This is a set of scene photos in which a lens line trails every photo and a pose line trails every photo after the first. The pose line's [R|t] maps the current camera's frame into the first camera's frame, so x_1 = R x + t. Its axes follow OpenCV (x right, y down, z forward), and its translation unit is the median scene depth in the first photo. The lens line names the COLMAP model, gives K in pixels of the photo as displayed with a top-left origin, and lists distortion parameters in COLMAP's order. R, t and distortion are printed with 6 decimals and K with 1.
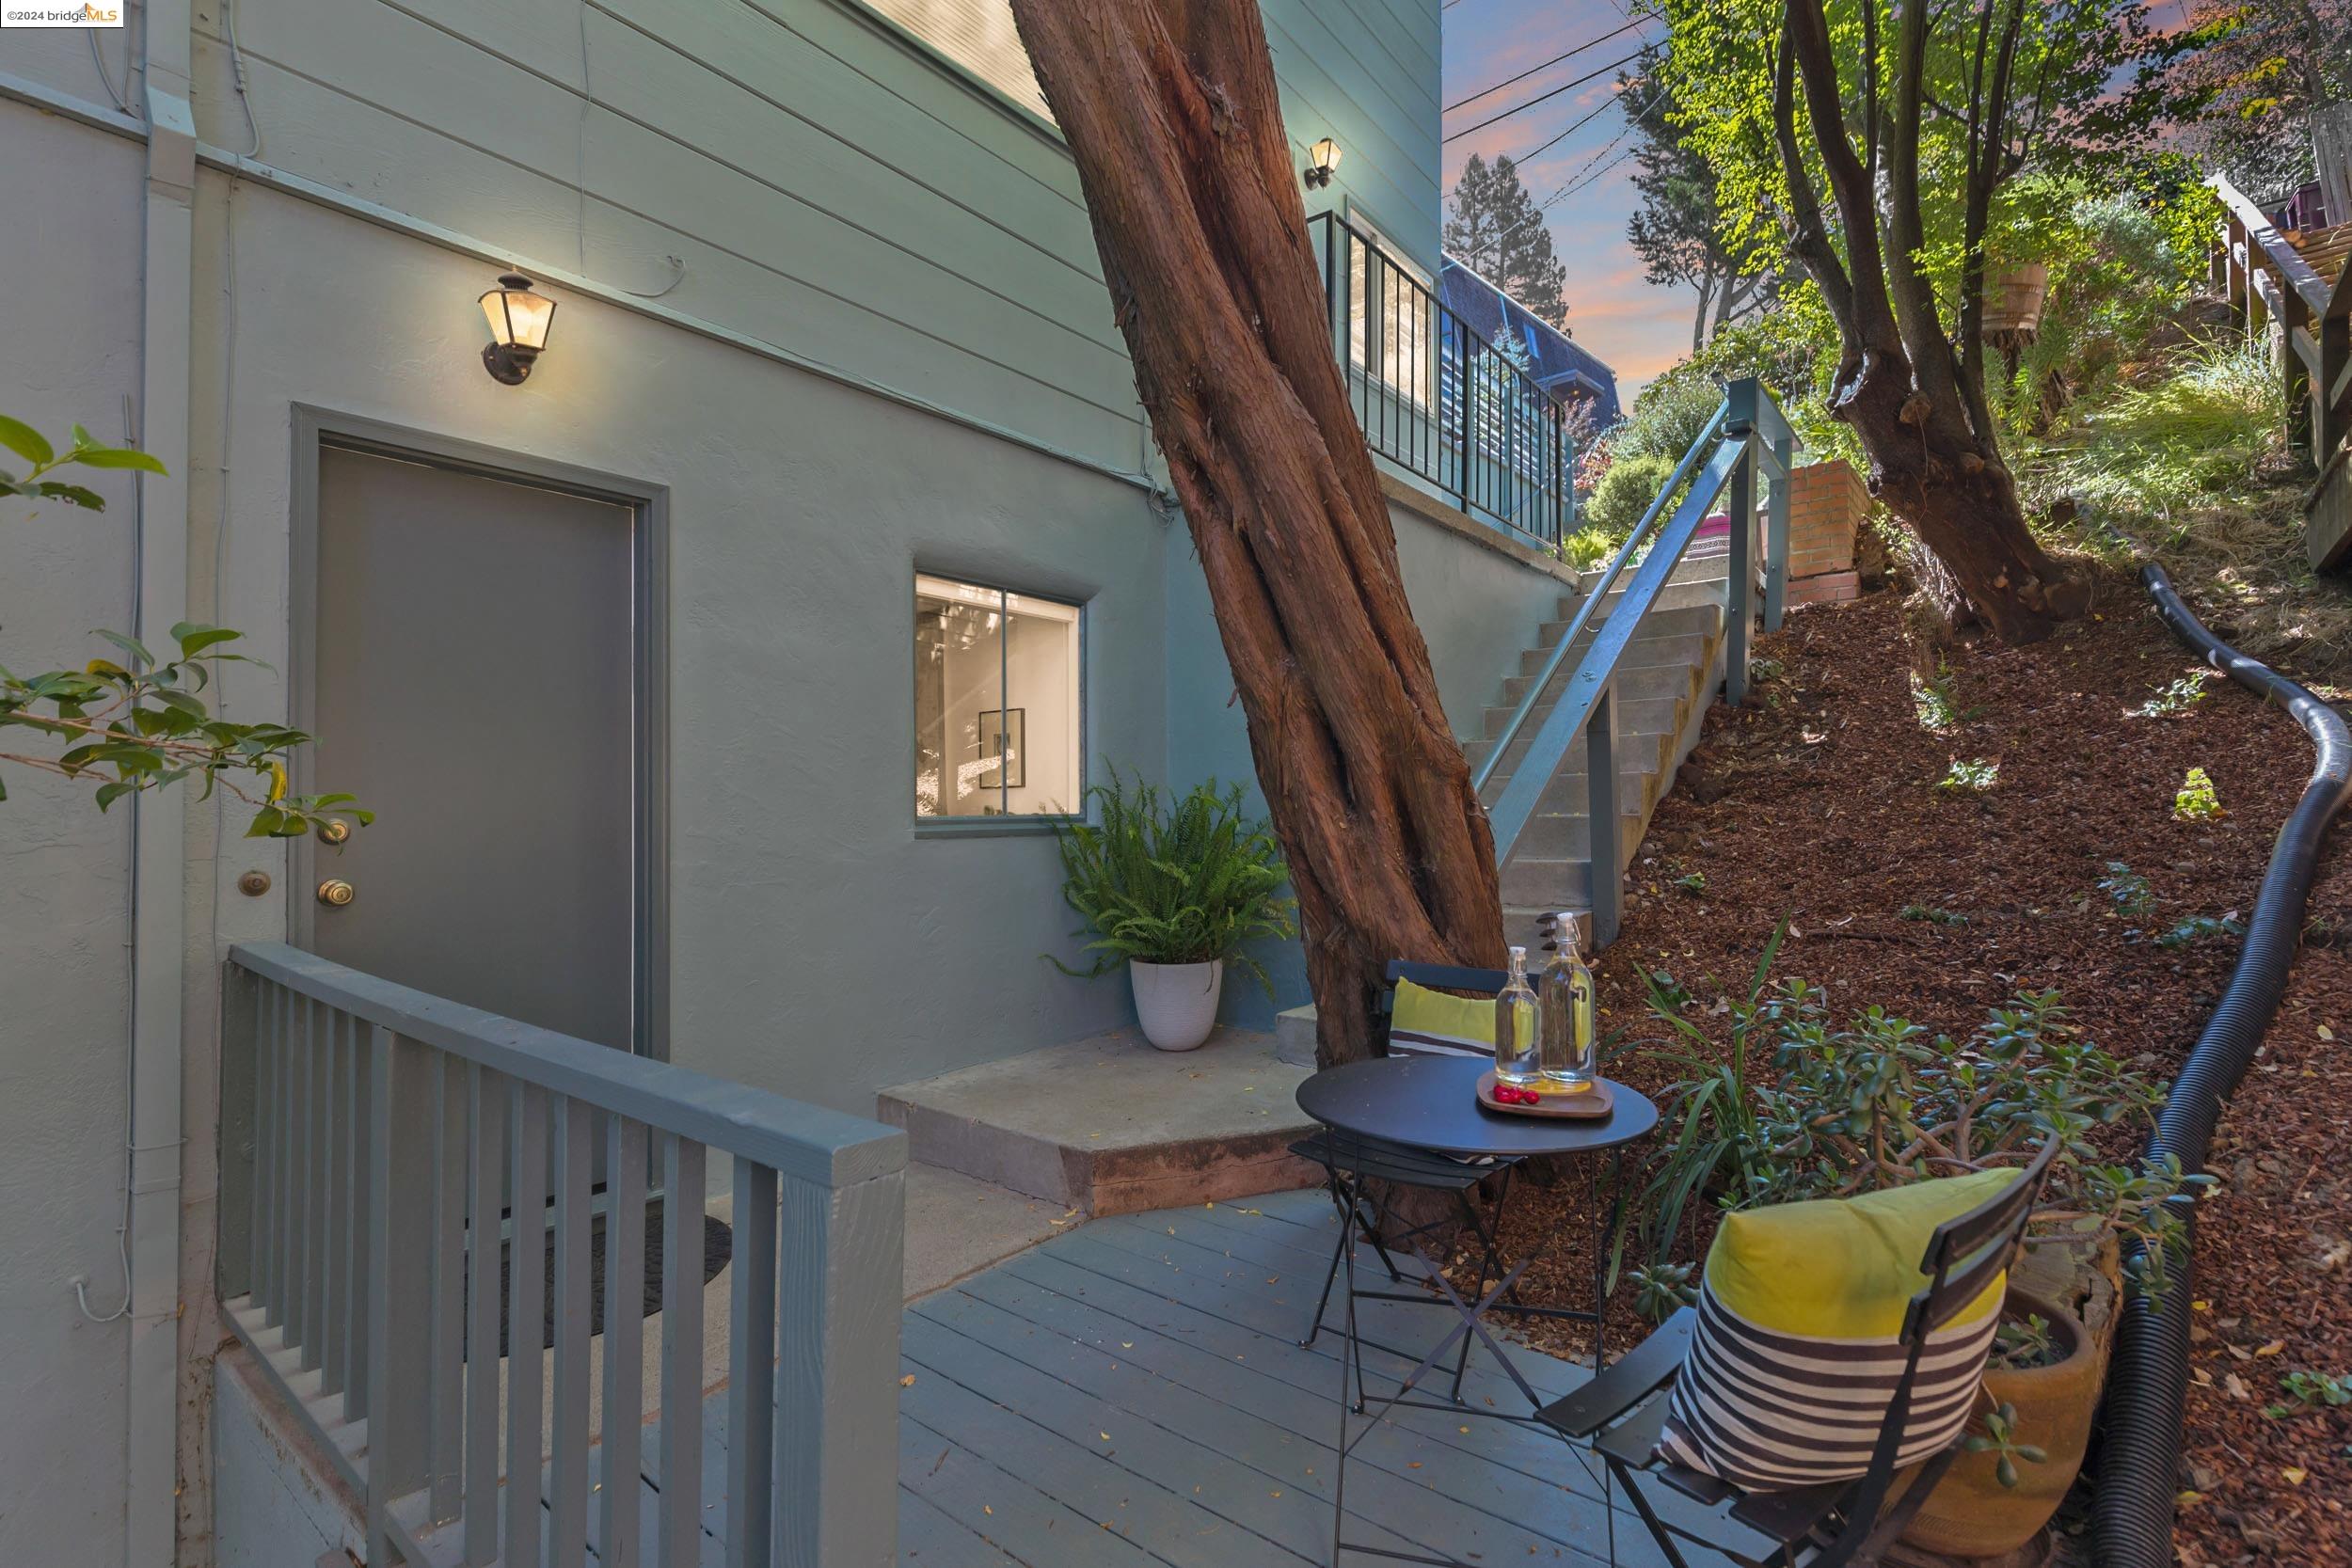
lens RADIAL K [[1140.3, 0, 1172.8], [0, 1140.3, 785.4], [0, 0, 1]] dist [0.000662, 0.000035]
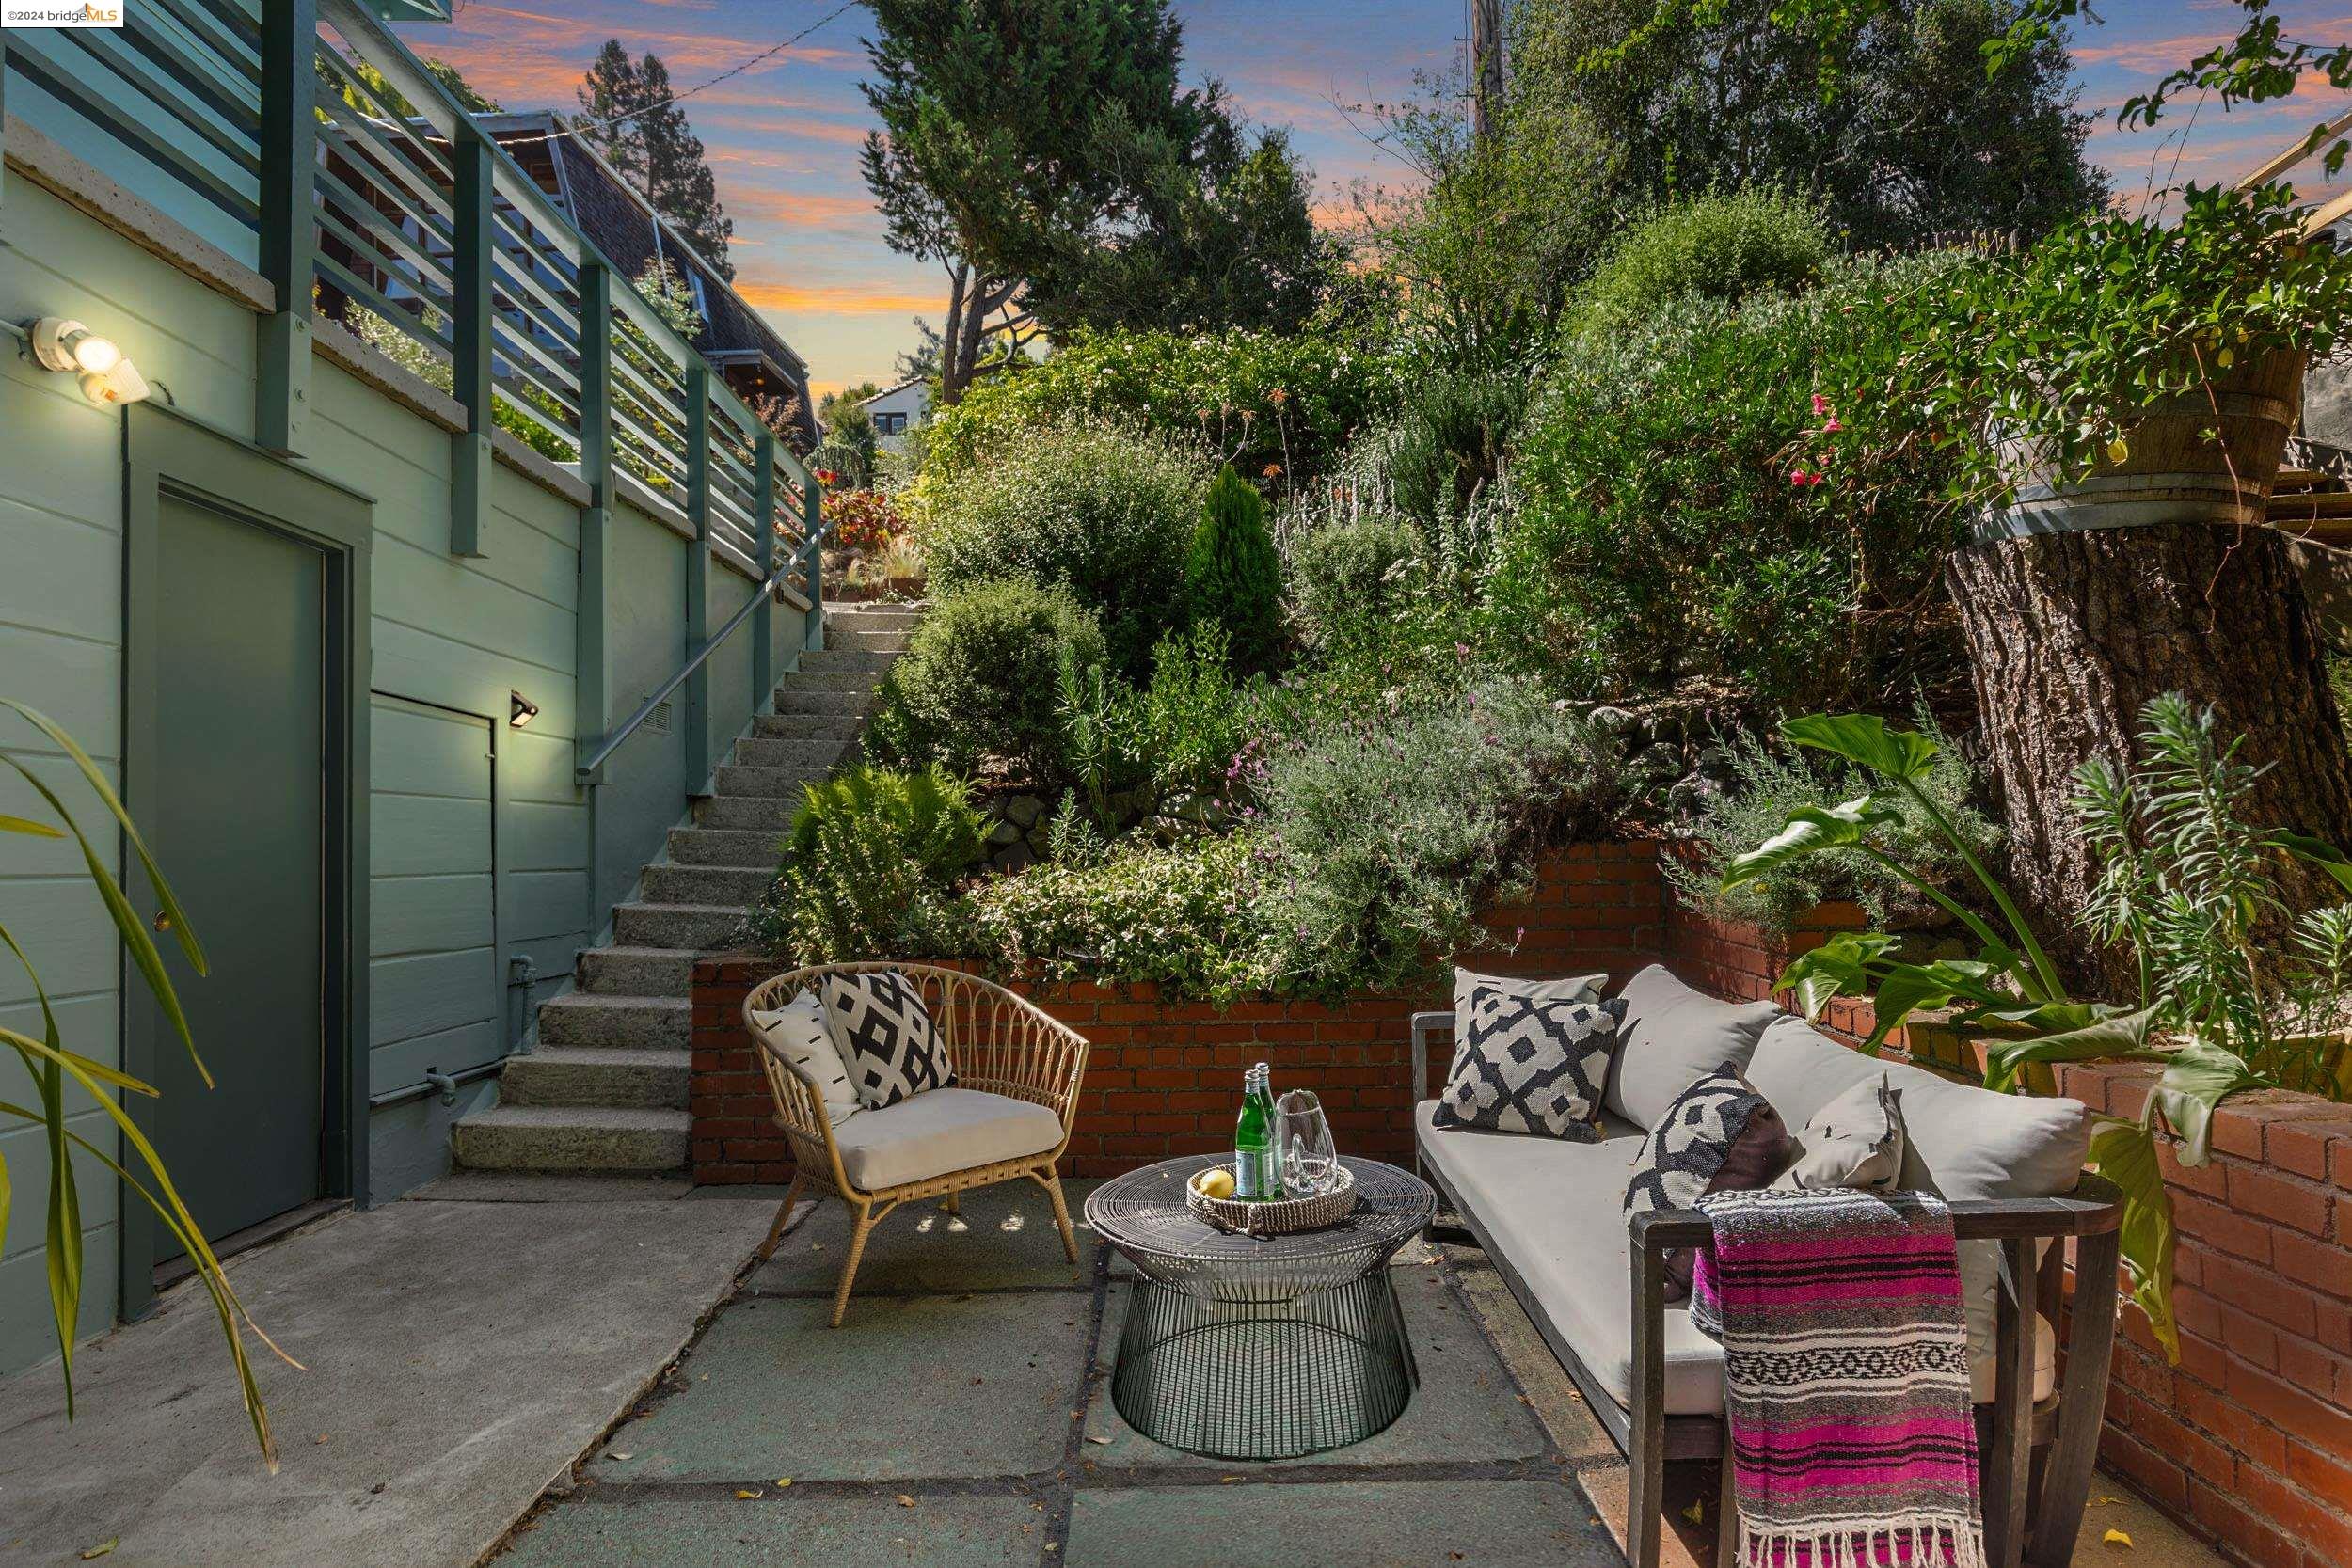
lens RADIAL K [[1151.6, 0, 1173.6], [0, 1151.6, 788.6], [0, 0, 1]] dist [-0.000289, -0.000082]
pose [[0.756784, -0.000032, 0.653665, 0.045634], [-0.006829, 0.999945, 0.007955, -0.058045], [-0.653629, -0.010484, 0.756742, 0.170530]]
